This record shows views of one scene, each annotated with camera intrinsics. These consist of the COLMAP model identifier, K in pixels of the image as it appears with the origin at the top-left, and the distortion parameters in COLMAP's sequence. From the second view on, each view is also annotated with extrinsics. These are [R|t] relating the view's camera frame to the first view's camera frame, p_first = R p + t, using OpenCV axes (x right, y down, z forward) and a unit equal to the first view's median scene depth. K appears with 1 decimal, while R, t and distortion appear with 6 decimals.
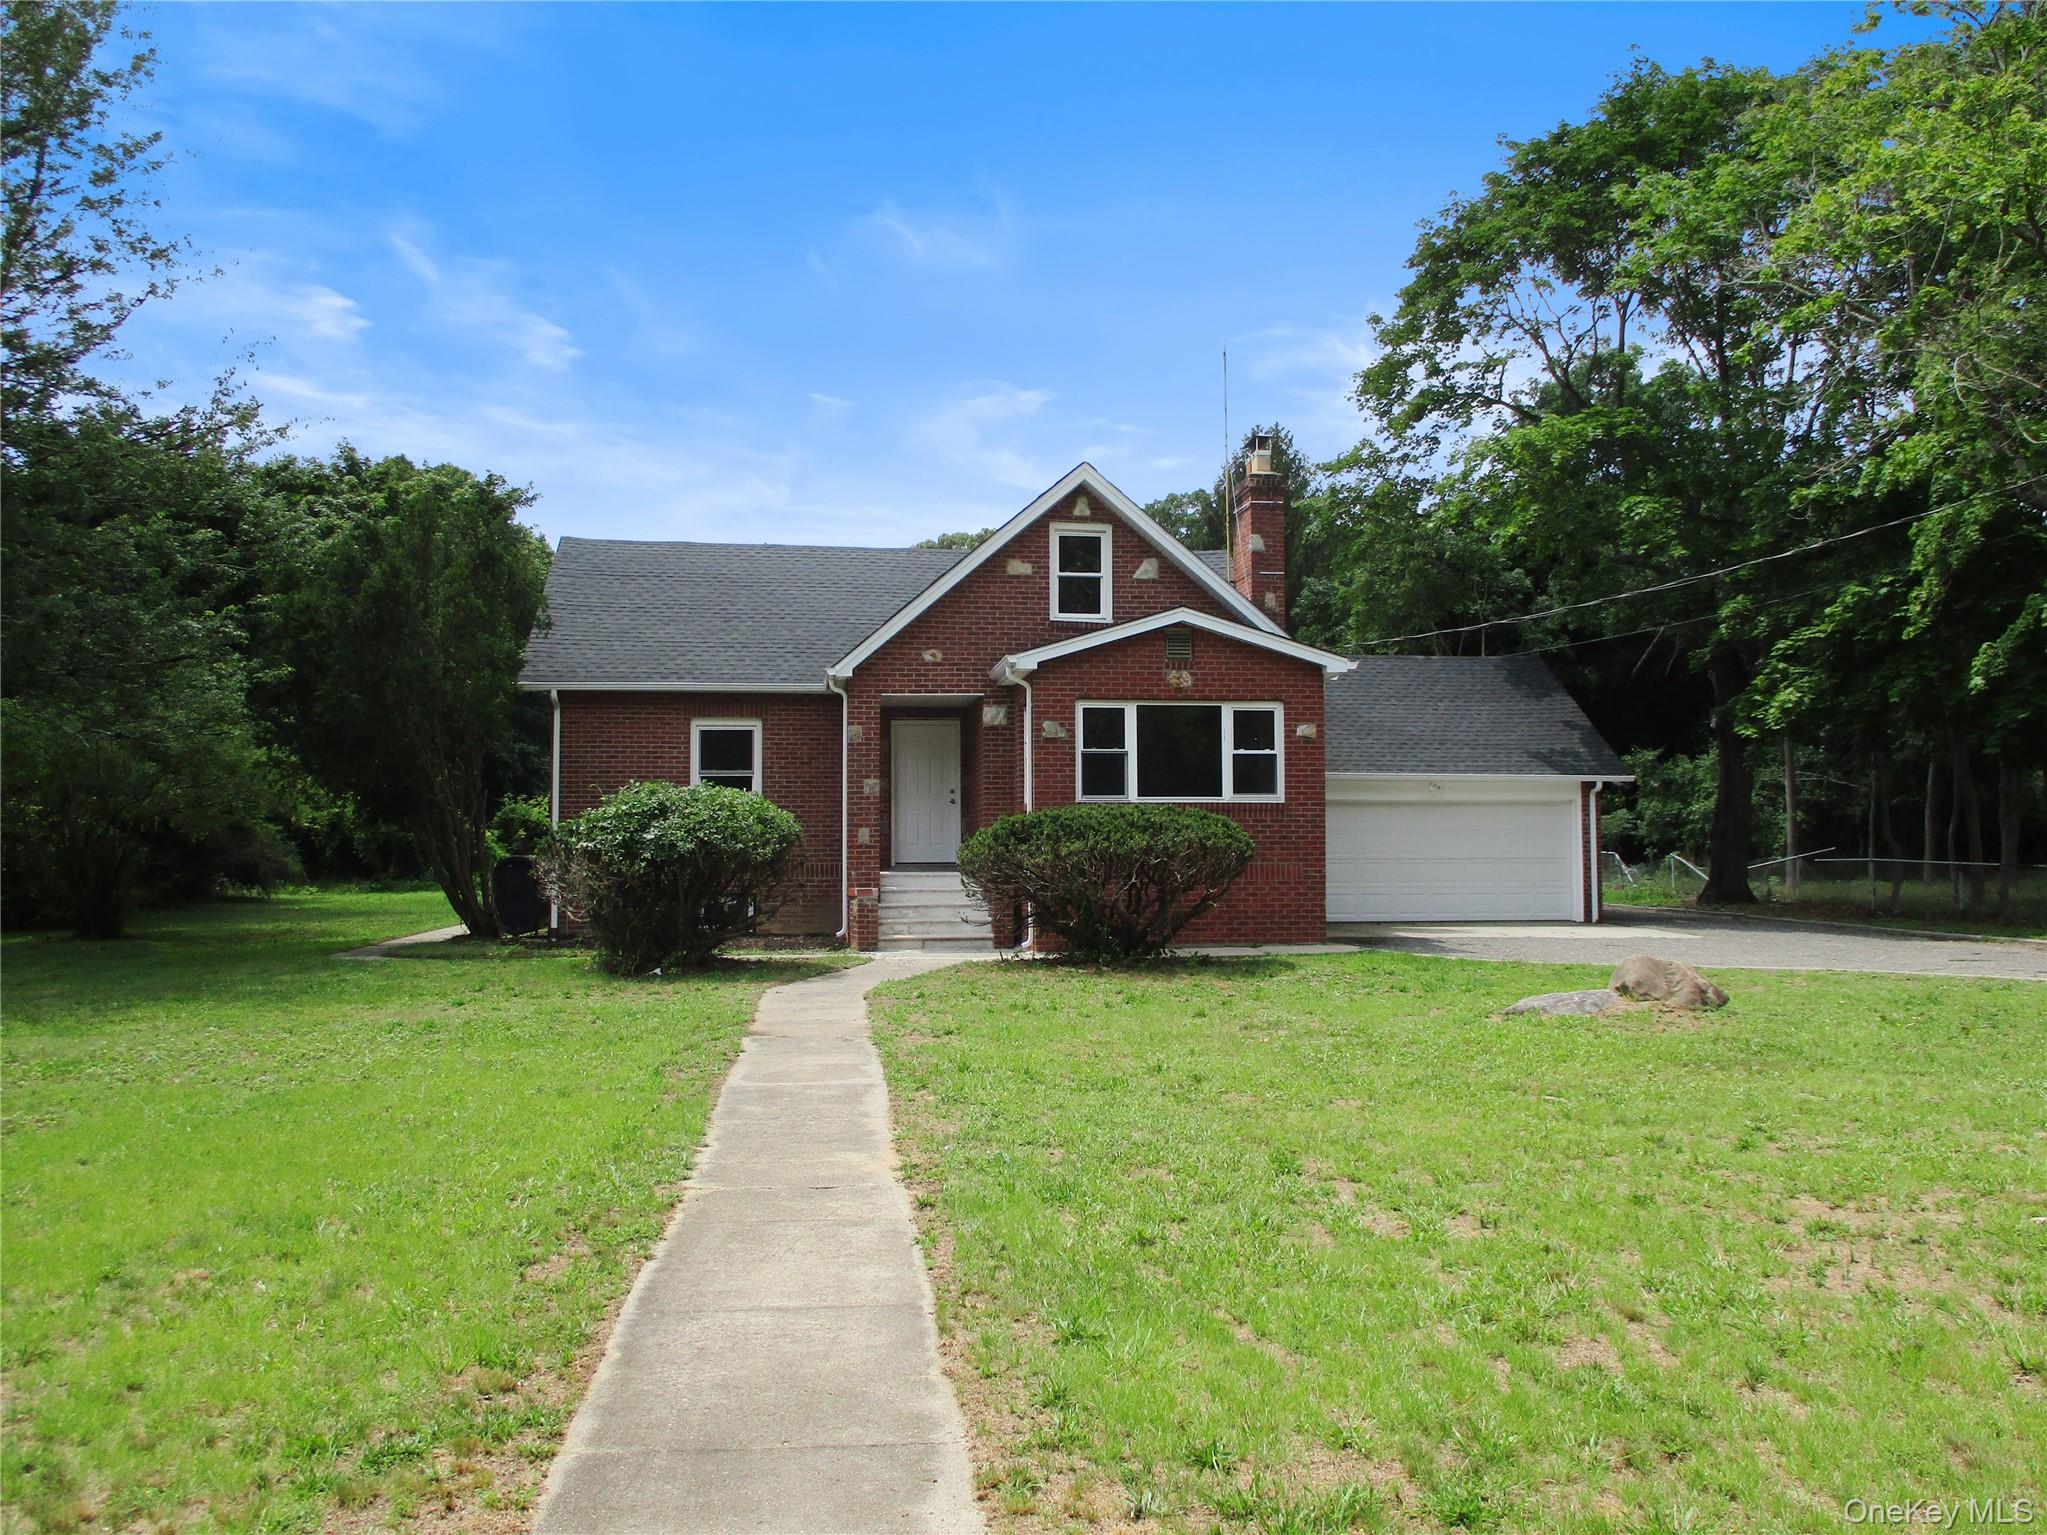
lens RADIAL K [[1717.0, 0, 1072.6], [0, 1717.0, 762.3], [0, 0, 1]] dist [-0.023080, 0.014537]
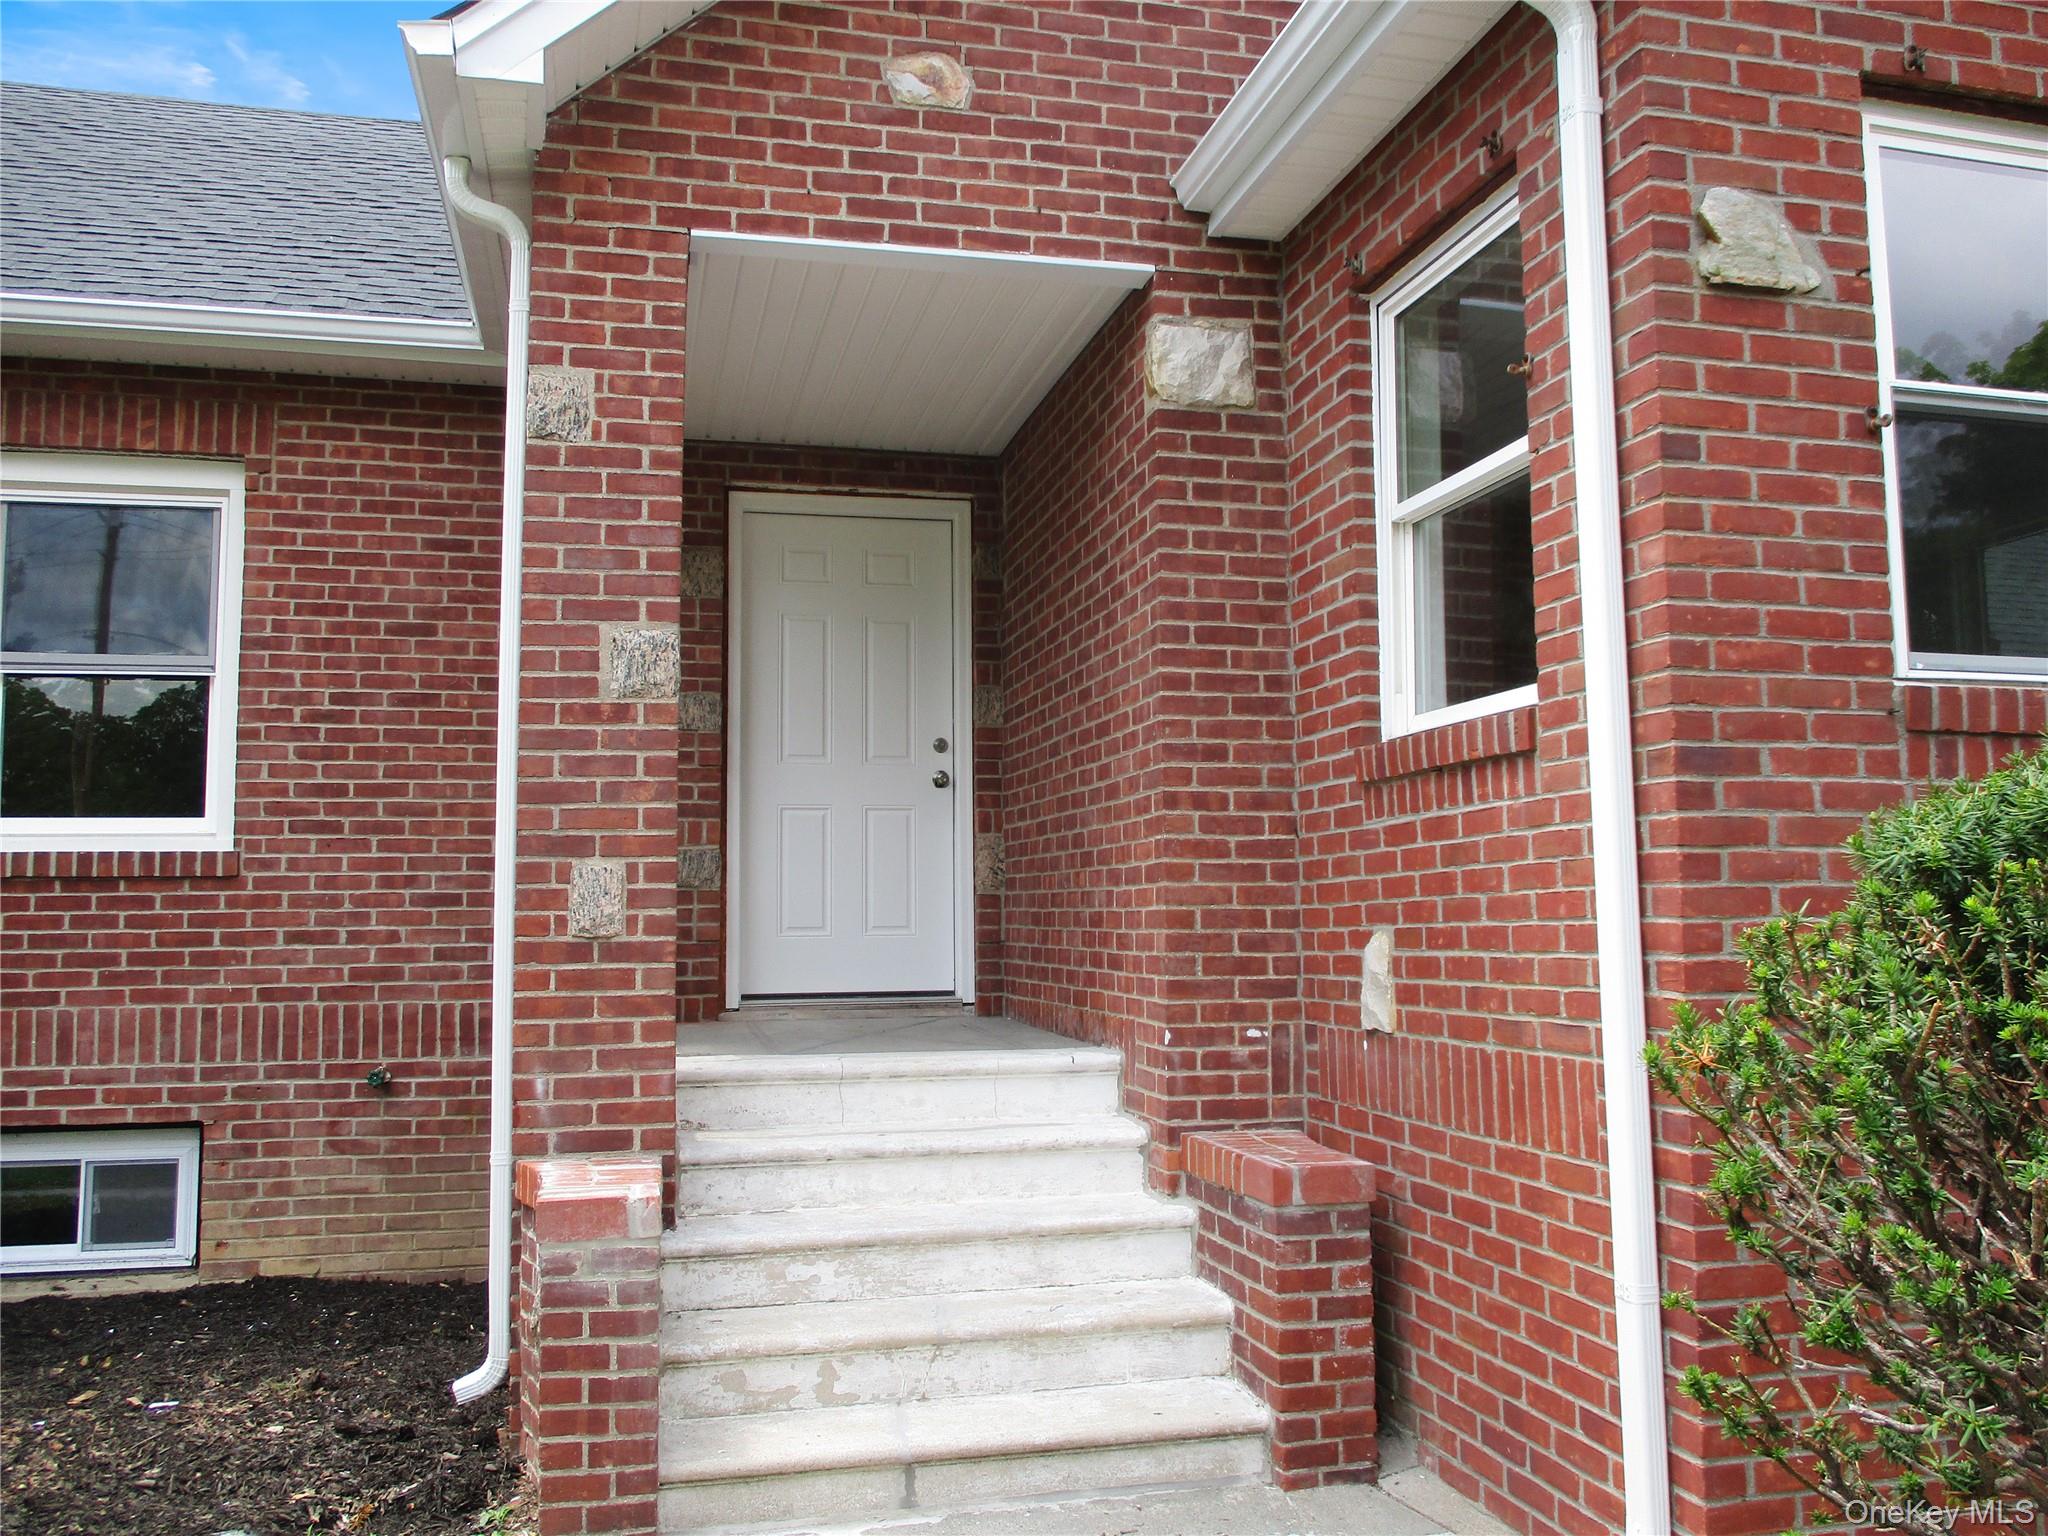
lens RADIAL K [[1717.8, 0, 1073.1], [0, 1717.8, 762.8], [0, 0, 1]] dist [-0.023080, 0.014537]
pose [[0.994642, 0.006356, 0.103181, -0.085704], [-0.001934, 0.999077, -0.042905, 0.035314], [-0.103359, 0.042476, 0.993737, 0.784584]]
